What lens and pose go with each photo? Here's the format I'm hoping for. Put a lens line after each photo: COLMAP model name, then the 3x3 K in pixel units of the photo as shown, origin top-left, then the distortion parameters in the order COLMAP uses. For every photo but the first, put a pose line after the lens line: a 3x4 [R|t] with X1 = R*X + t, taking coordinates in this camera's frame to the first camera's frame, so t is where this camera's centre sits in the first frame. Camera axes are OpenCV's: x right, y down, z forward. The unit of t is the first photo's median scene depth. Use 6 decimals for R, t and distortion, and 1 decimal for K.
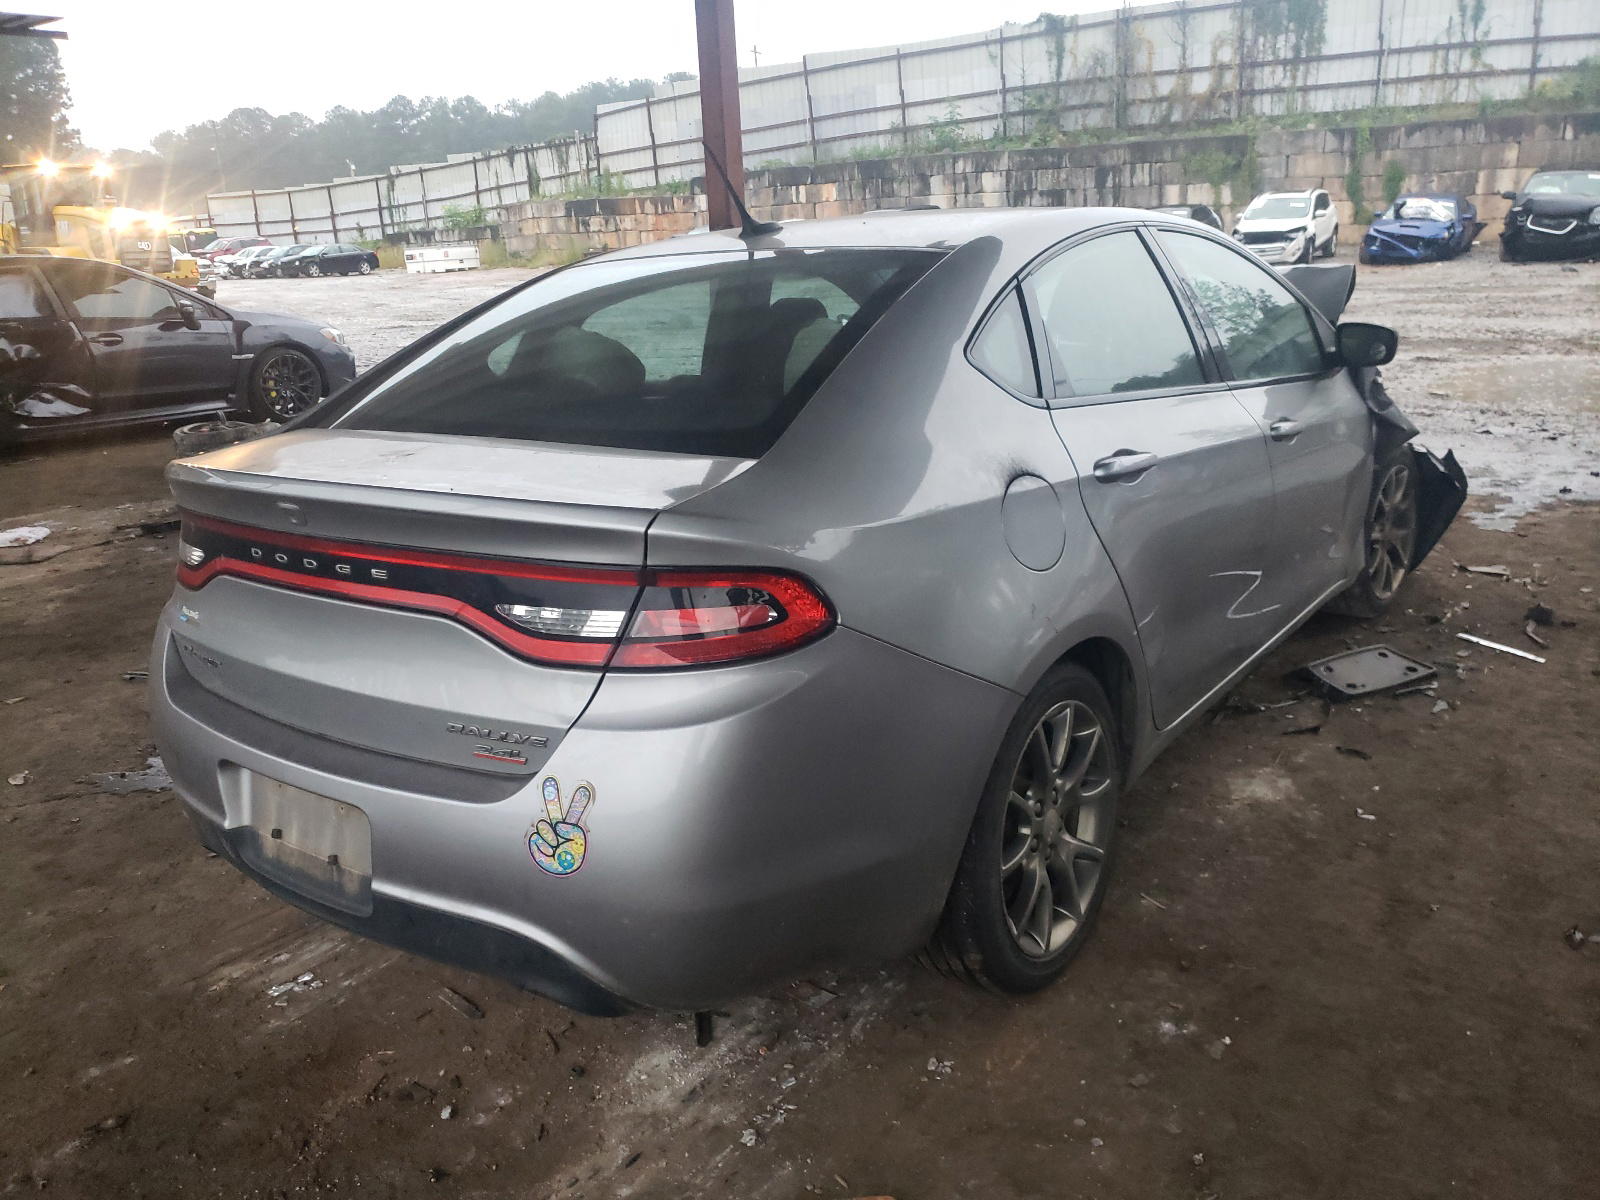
lens RADIAL K [[1204.8, 0, 788.8], [0, 1204.8, 603.9], [0, 0, 1]] dist [0.031844, -0.013190]
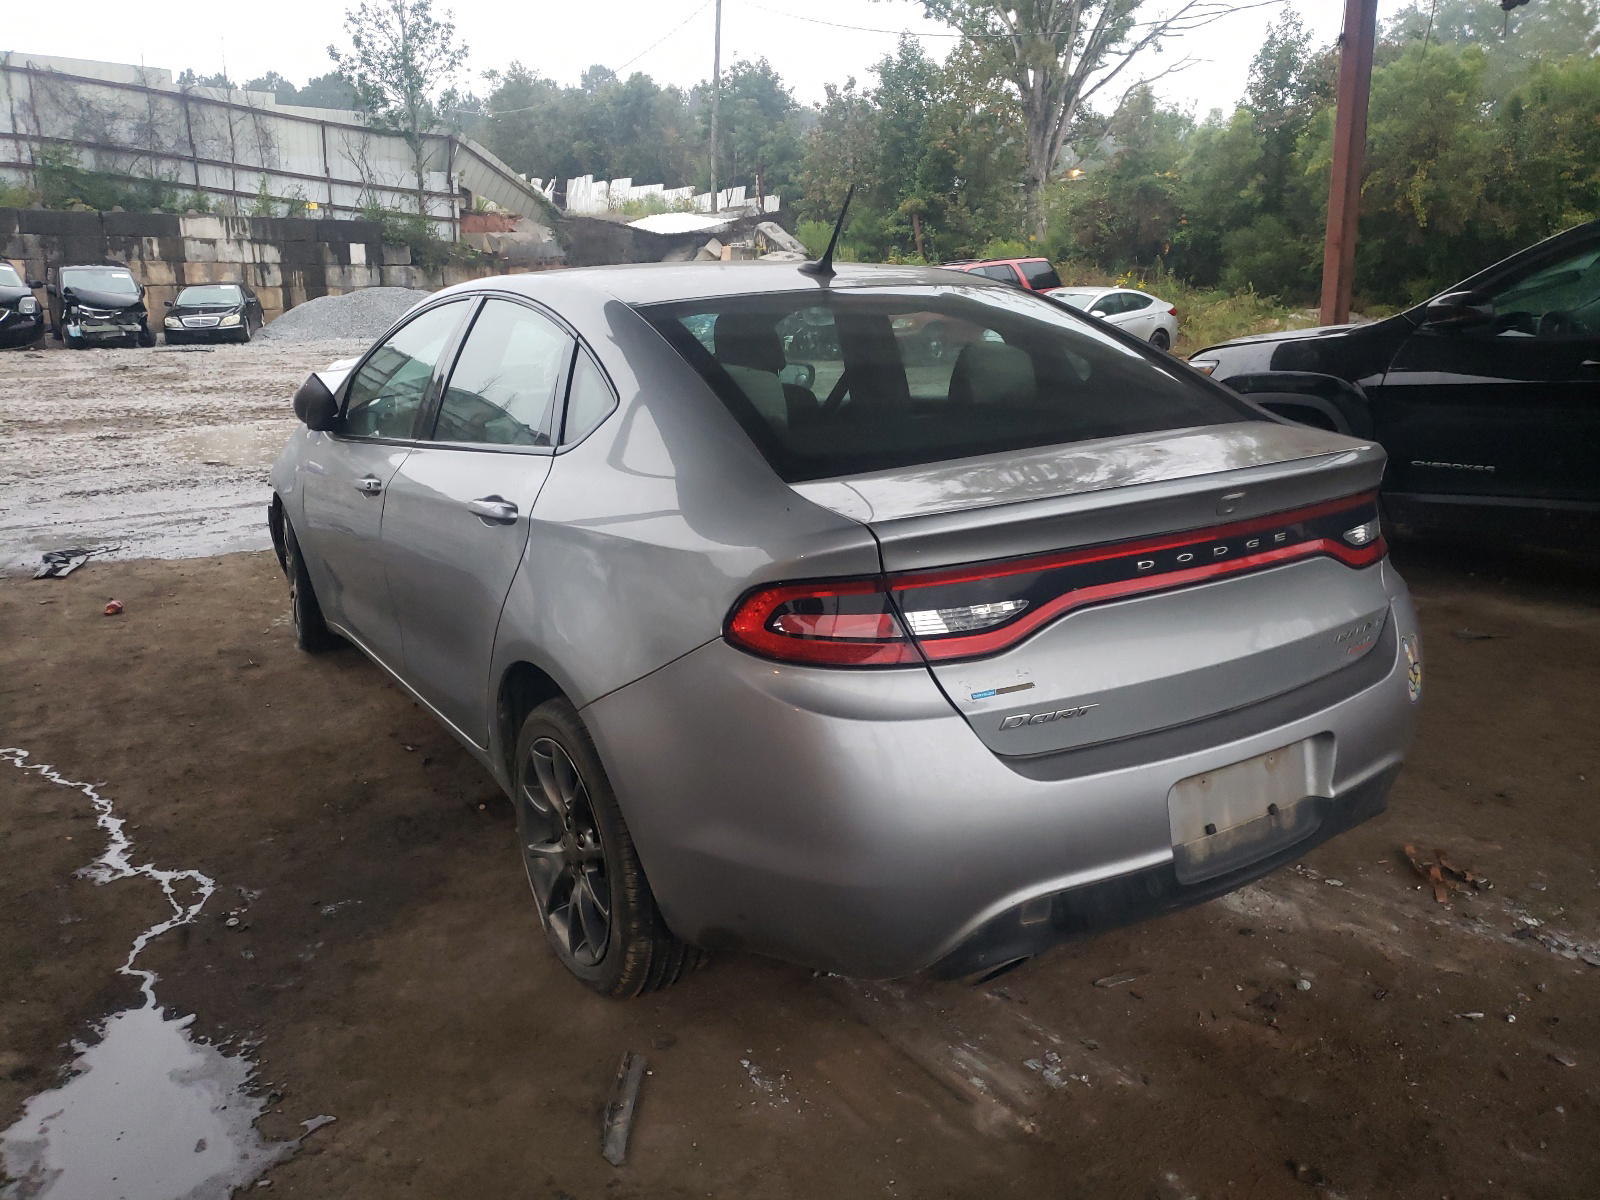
lens RADIAL K [[1204.8, 0, 787.6], [0, 1204.8, 597.9], [0, 0, 1]] dist [0.031844, -0.013190]
pose [[0.382033, -0.197221, 0.902859, -1.369219], [0.264474, 0.959434, 0.097670, -0.179896], [-0.885496, 0.201470, 0.418696, 0.812144]]
